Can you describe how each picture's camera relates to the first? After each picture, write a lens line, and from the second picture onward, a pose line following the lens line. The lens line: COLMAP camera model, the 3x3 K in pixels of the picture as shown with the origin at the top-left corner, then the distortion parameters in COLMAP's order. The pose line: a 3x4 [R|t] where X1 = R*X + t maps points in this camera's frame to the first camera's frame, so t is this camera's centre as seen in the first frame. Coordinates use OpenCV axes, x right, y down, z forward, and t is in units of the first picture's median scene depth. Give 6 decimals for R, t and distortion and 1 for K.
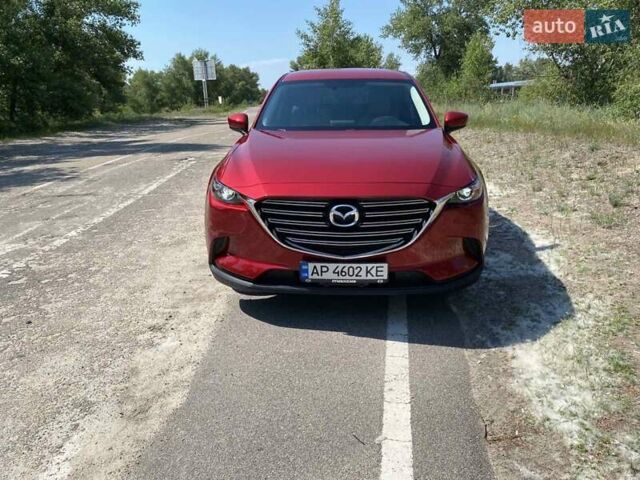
lens RADIAL K [[498.8, 0, 323.1], [0, 498.8, 225.9], [0, 0, 1]] dist [0.040471, -0.045346]
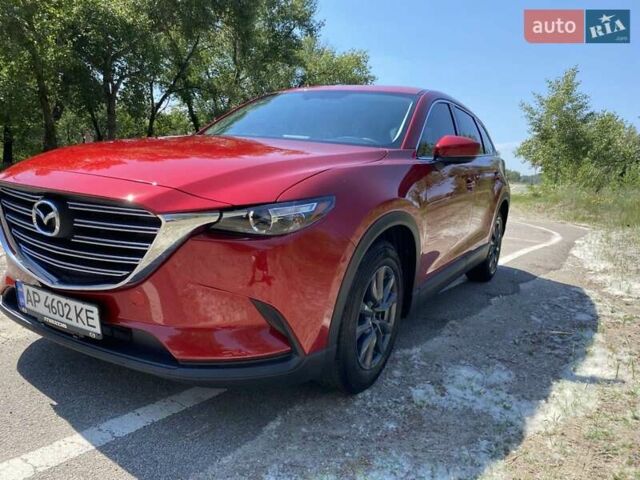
lens RADIAL K [[489.9, 0, 321.1], [0, 489.9, 236.0], [0, 0, 1]] dist [0.013763, -0.012512]
pose [[0.884400, 0.149156, -0.442254, 0.575886], [-0.201222, 0.976826, -0.072948, -0.021111], [0.421124, 0.153506, 0.893918, 0.515303]]
